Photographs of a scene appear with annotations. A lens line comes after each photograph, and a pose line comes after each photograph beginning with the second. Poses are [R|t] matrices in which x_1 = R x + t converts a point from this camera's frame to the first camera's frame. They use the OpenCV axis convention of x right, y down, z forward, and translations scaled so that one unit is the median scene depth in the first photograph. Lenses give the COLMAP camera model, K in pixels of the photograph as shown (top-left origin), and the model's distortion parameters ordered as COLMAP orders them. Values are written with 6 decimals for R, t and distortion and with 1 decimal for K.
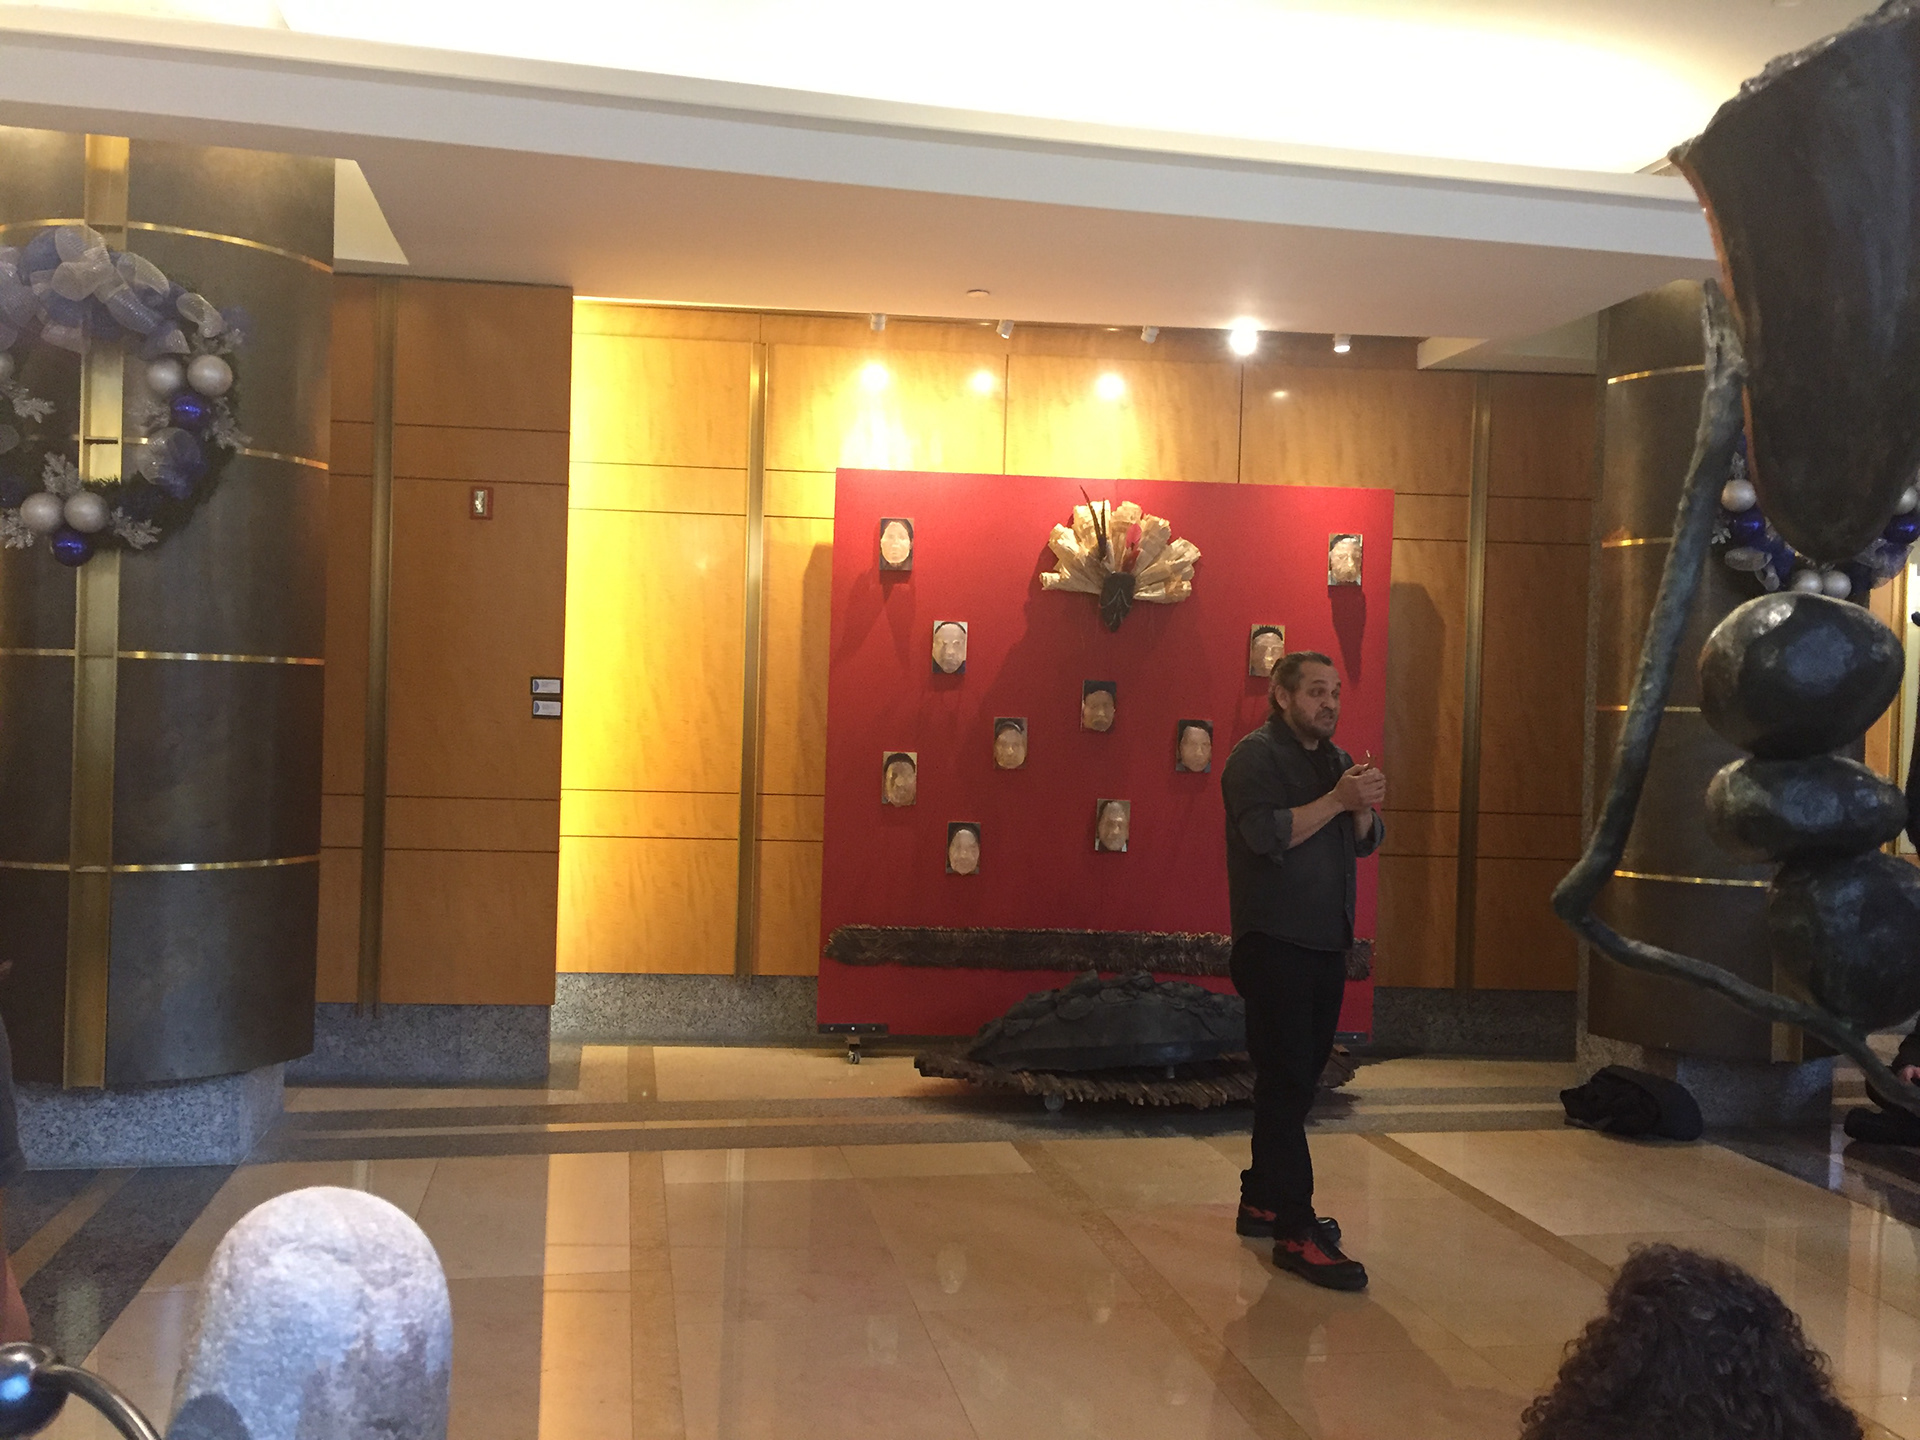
lens RADIAL K [[1641.9, 0, 967.3], [0, 1641.9, 721.8], [0, 0, 1]] dist [0.072229, -0.078767]
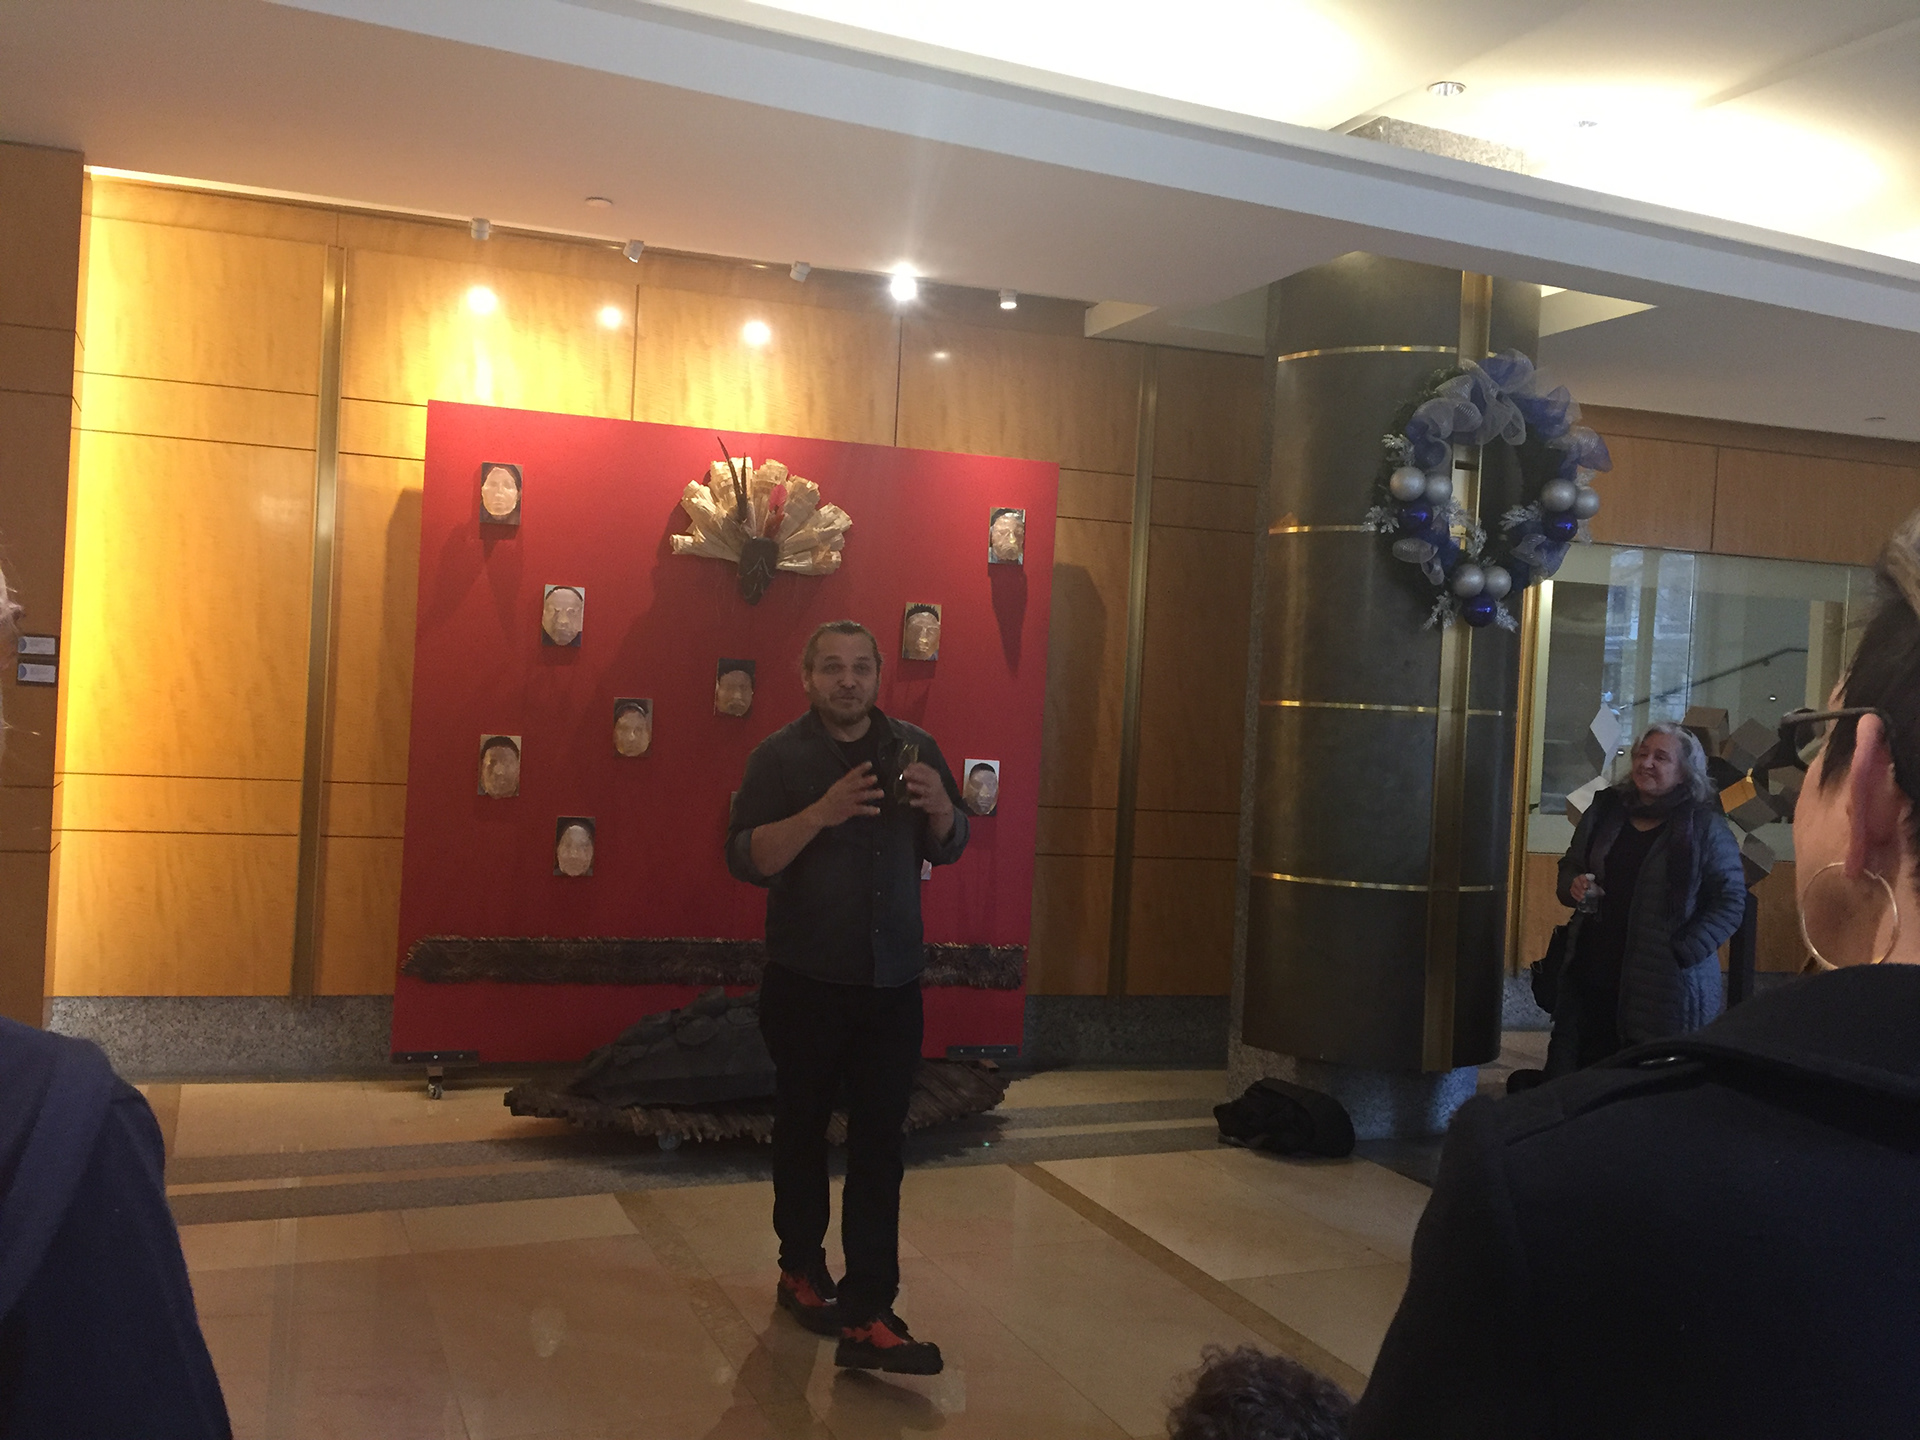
lens RADIAL K [[1641.9, 0, 968.9], [0, 1641.9, 722.1], [0, 0, 1]] dist [0.072229, -0.078767]
pose [[0.978063, 0.019907, 0.207354, 0.020052], [-0.022142, 0.999719, 0.008463, -0.001233], [-0.207127, -0.012869, 0.978229, 0.104589]]
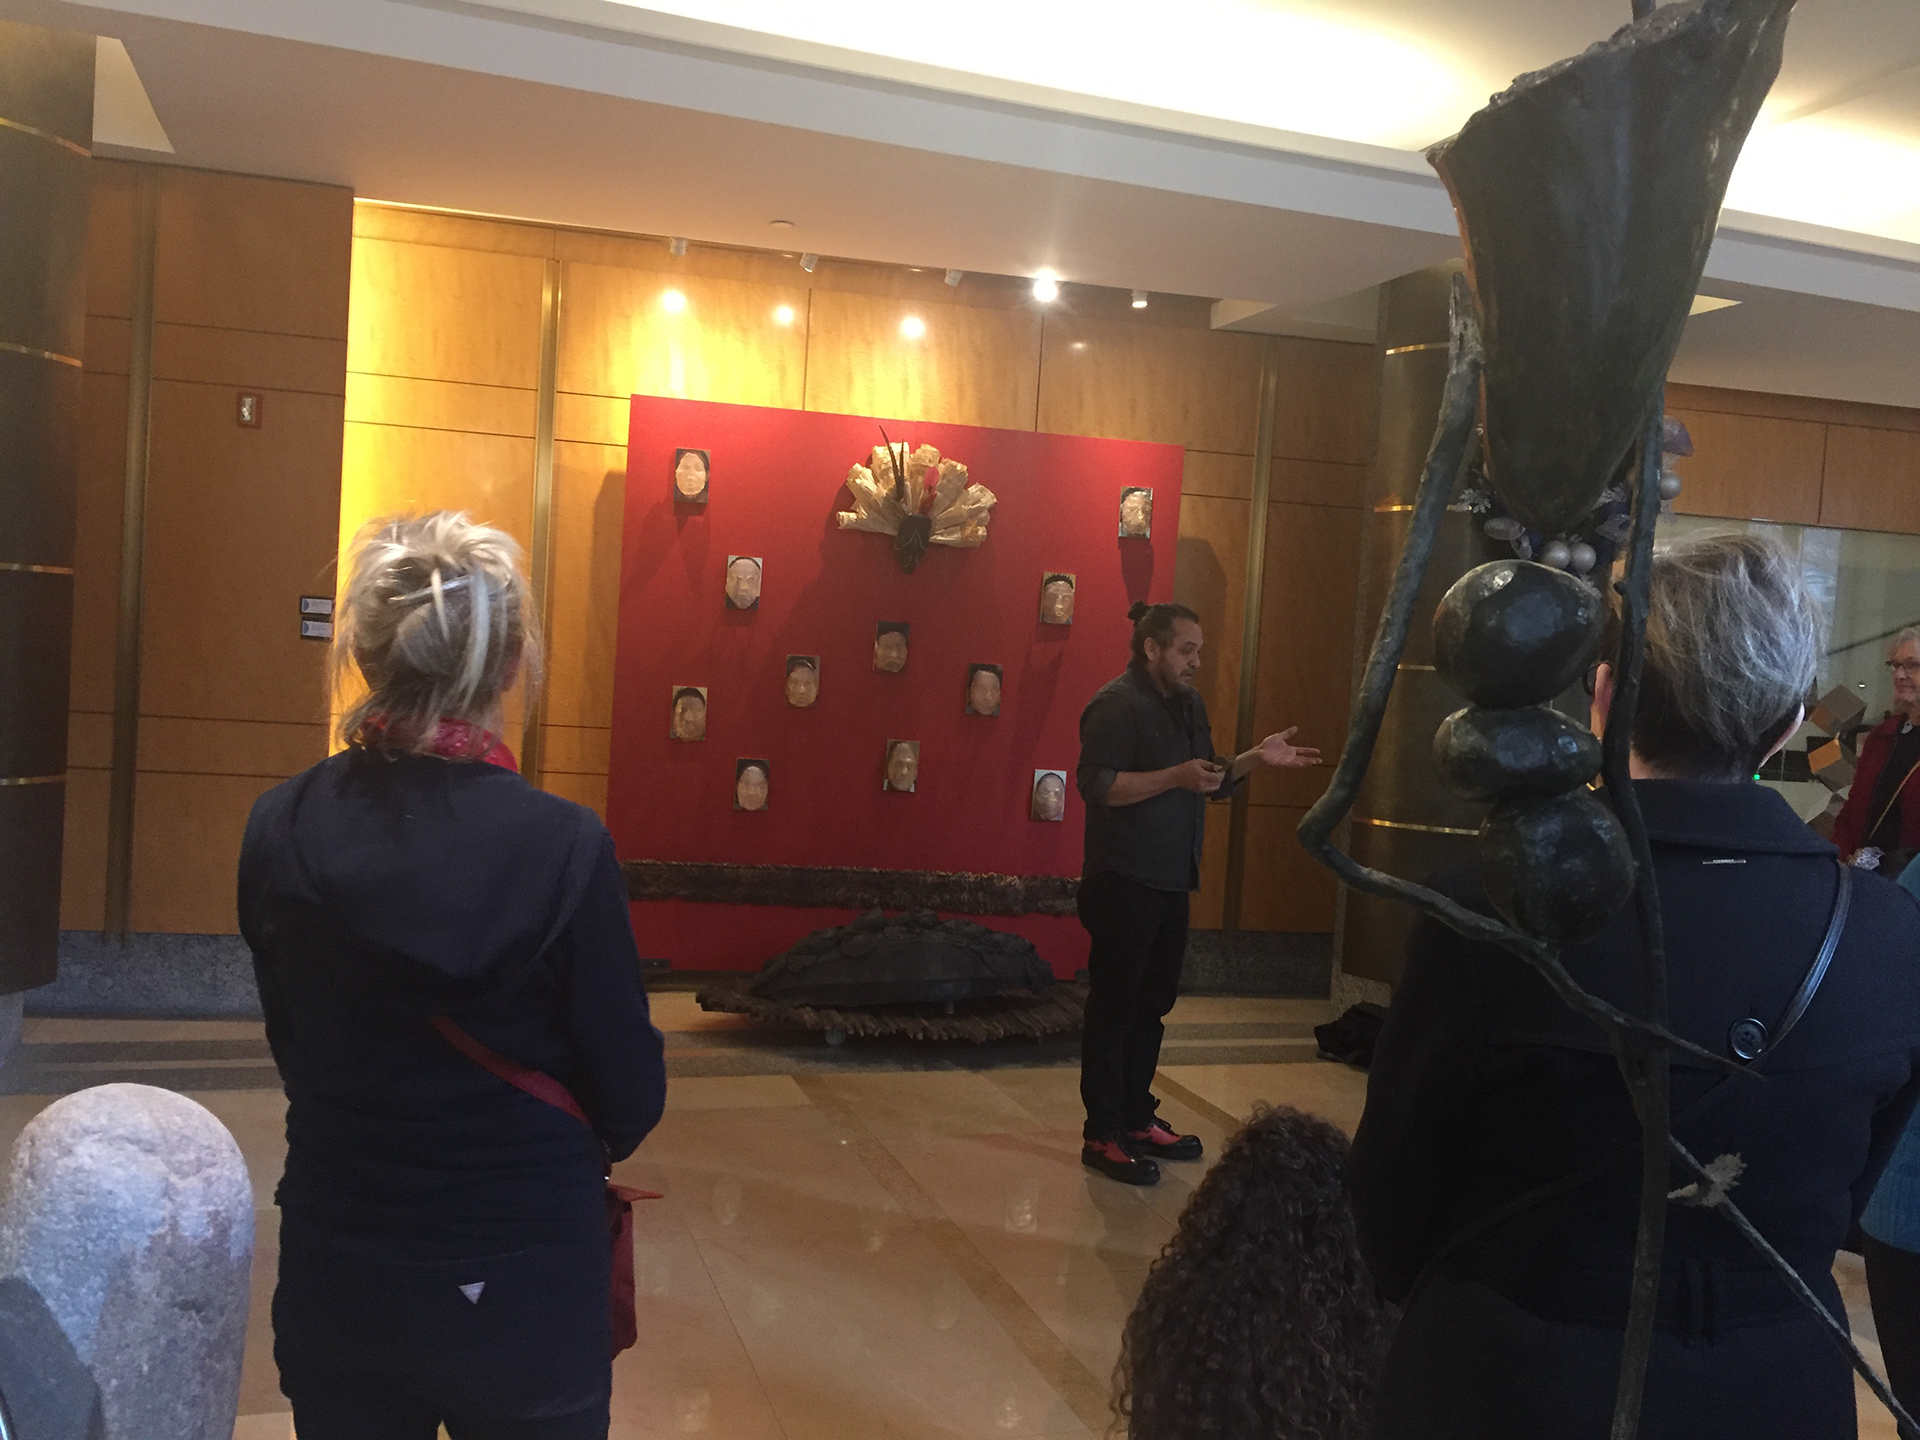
lens RADIAL K [[1641.9, 0, 965.6], [0, 1641.9, 720.9], [0, 0, 1]] dist [0.072229, -0.078767]
pose [[0.991613, 0.028317, 0.126101, -0.000735], [-0.032775, 0.998904, 0.033415, 0.000465], [-0.125017, -0.037267, 0.991454, -0.005591]]
